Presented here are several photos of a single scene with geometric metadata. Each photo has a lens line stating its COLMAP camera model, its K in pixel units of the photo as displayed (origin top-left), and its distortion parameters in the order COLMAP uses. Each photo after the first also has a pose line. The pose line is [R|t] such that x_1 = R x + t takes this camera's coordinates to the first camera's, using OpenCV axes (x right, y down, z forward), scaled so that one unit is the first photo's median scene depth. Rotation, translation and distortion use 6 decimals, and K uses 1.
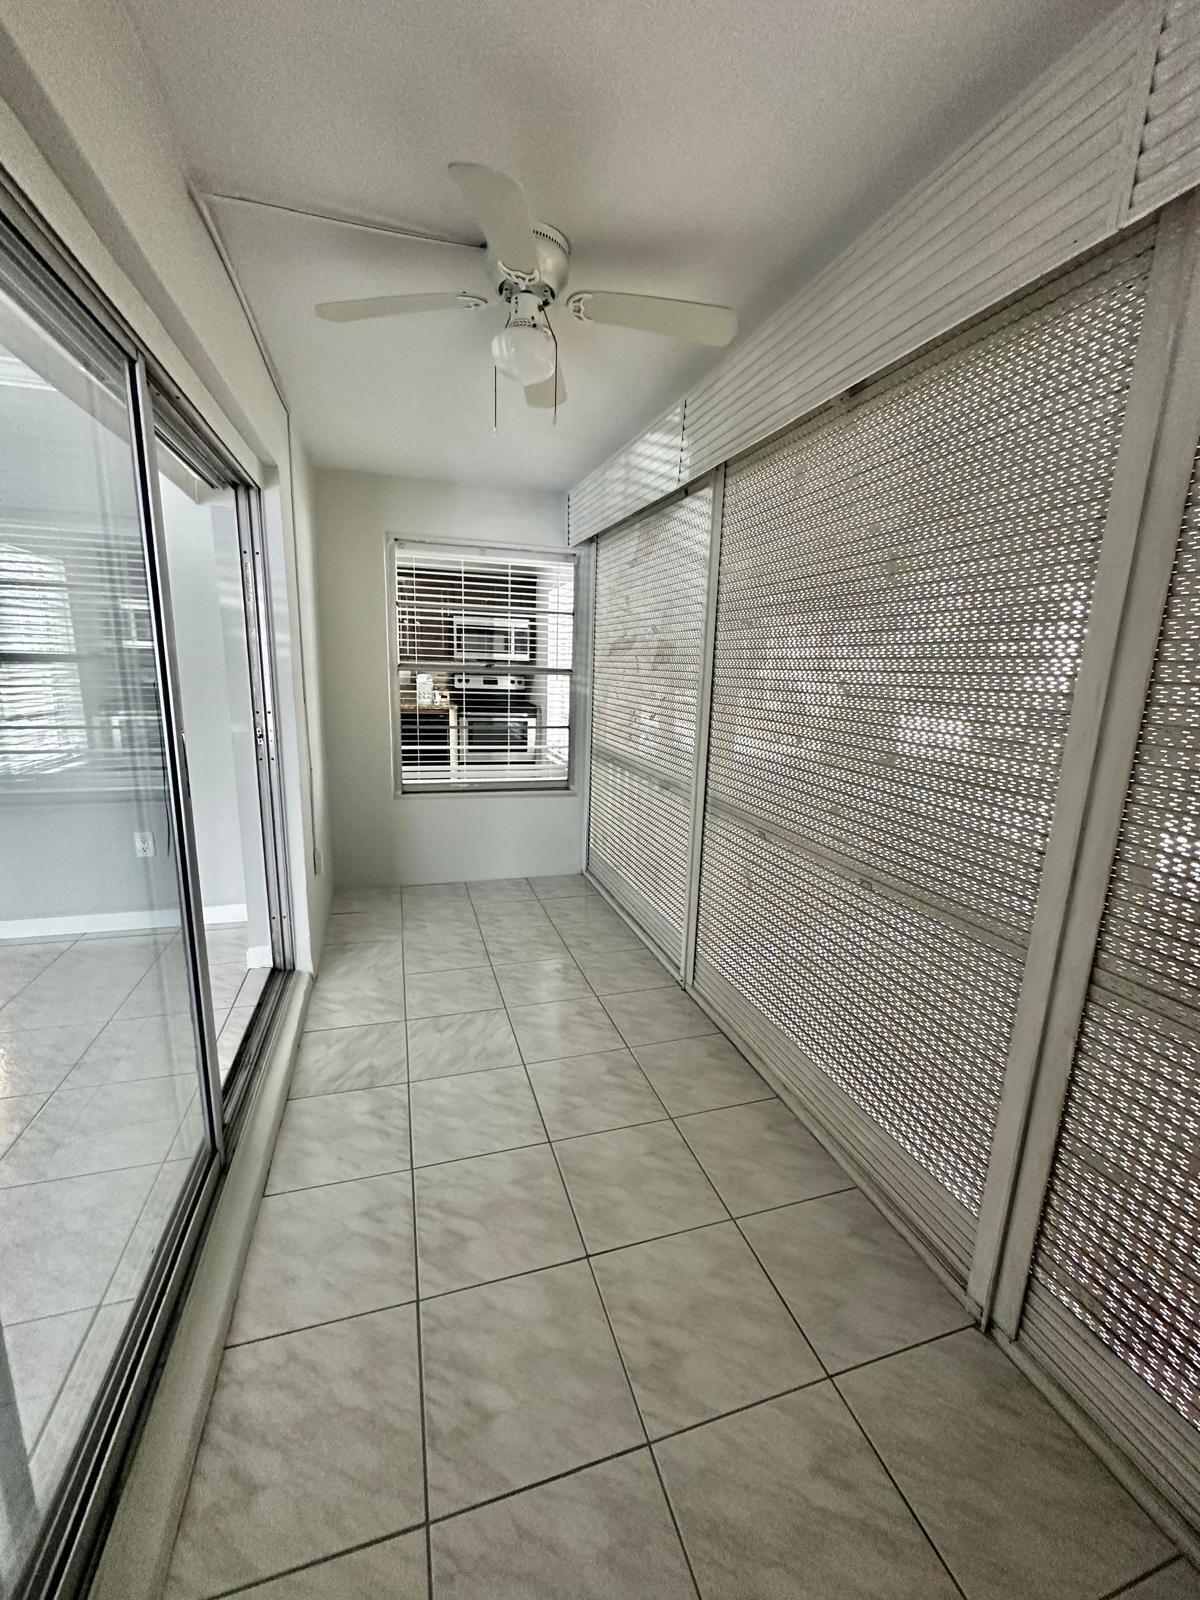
lens RADIAL K [[640.7, 0, 601.7], [0, 640.7, 795.5], [0, 0, 1]] dist [-0.001628, 0.000802]
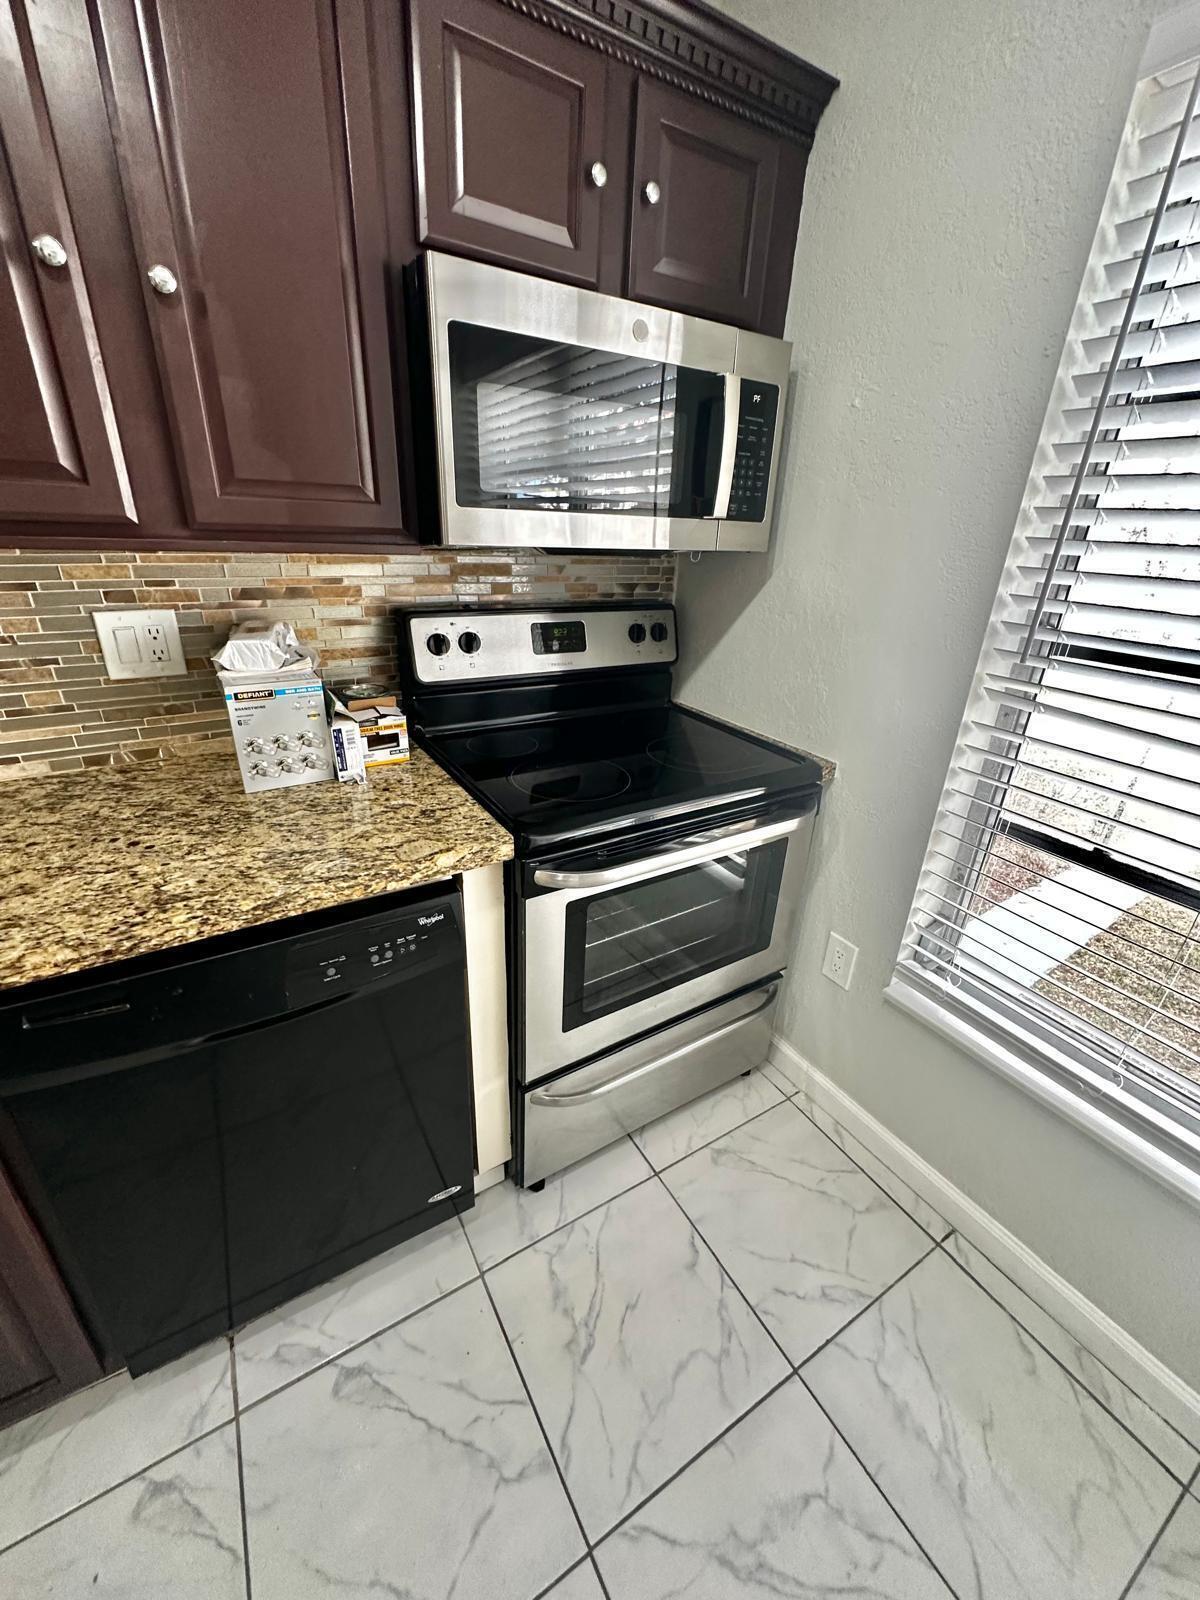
lens RADIAL K [[640.7, 0, 601.7], [0, 640.7, 795.5], [0, 0, 1]] dist [-0.001628, 0.000802]
pose [[0.970072, -0.087186, 0.226626, -0.222114], [0.037344, 0.975779, 0.215546, -0.174922], [-0.239930, -0.200632, 0.949832, 0.772878]]
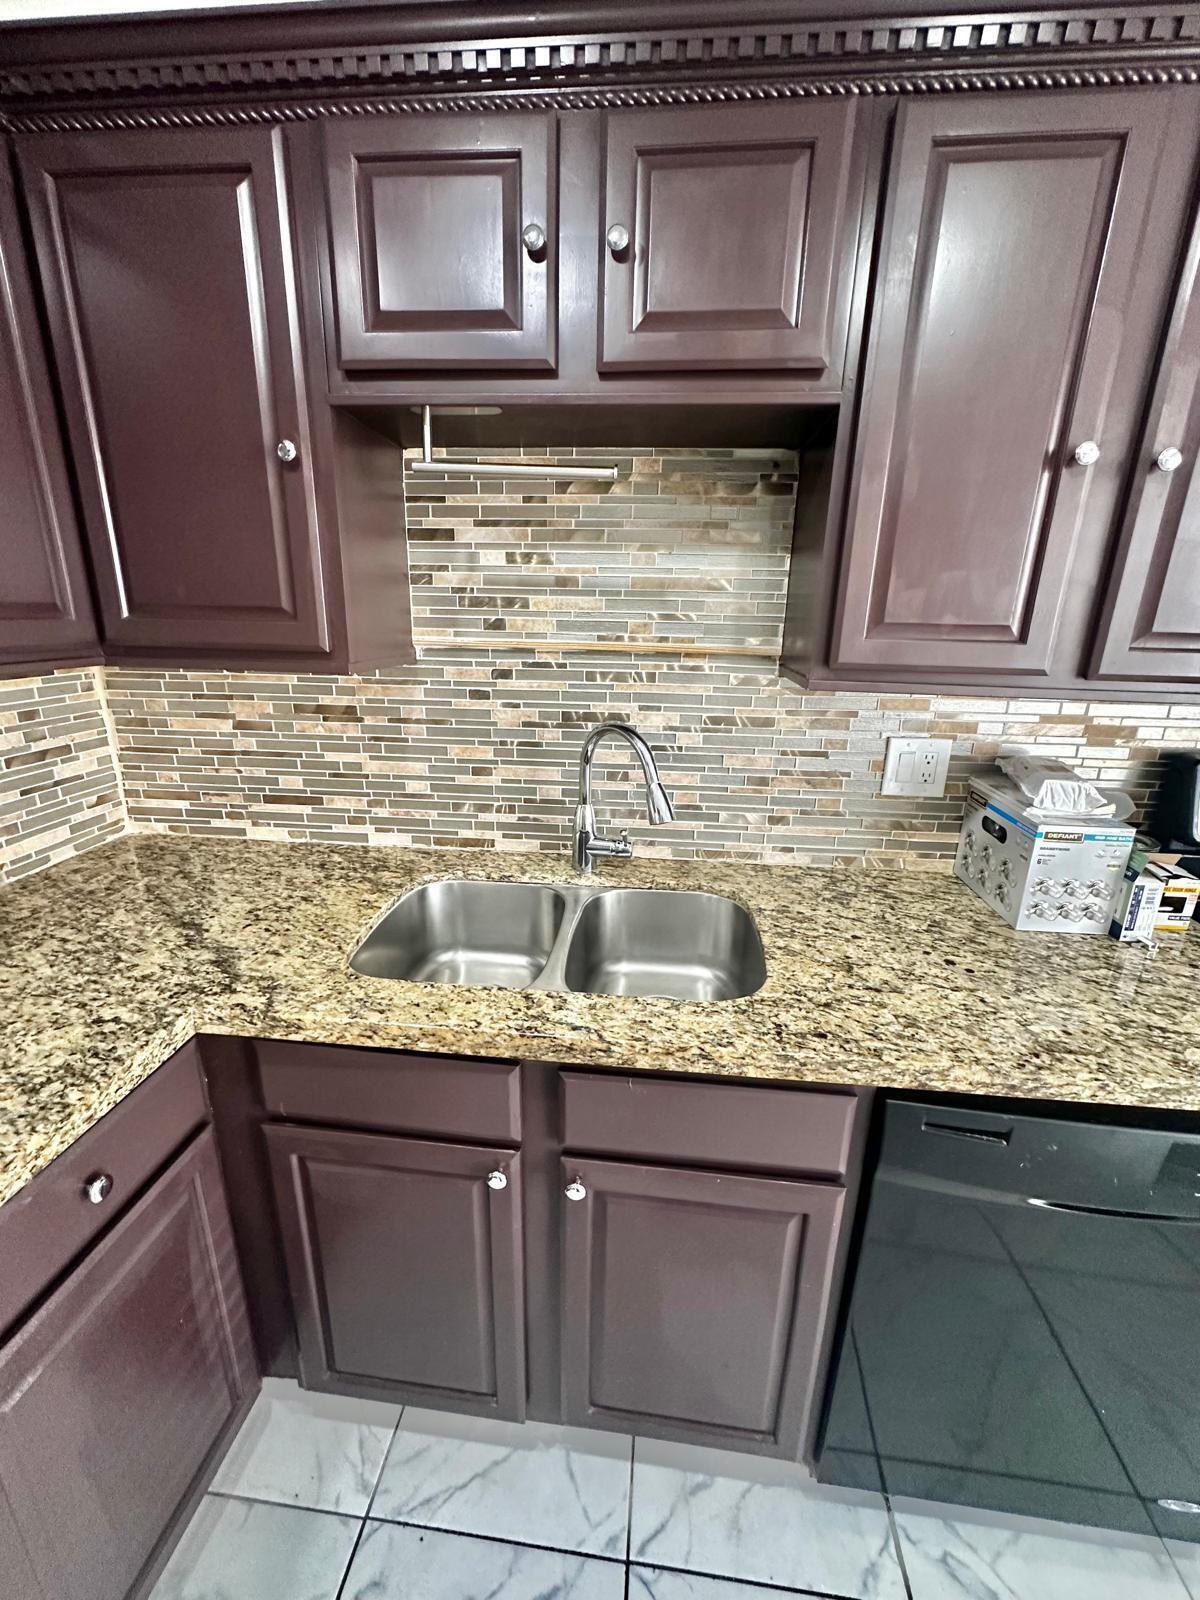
lens RADIAL K [[640.7, 0, 601.7], [0, 640.7, 795.5], [0, 0, 1]] dist [-0.001628, 0.000802]
pose [[0.916494, 0.100236, -0.387287, -0.312762], [-0.073590, 0.993823, 0.083070, -0.182959], [0.393221, -0.047633, 0.918209, 0.763321]]
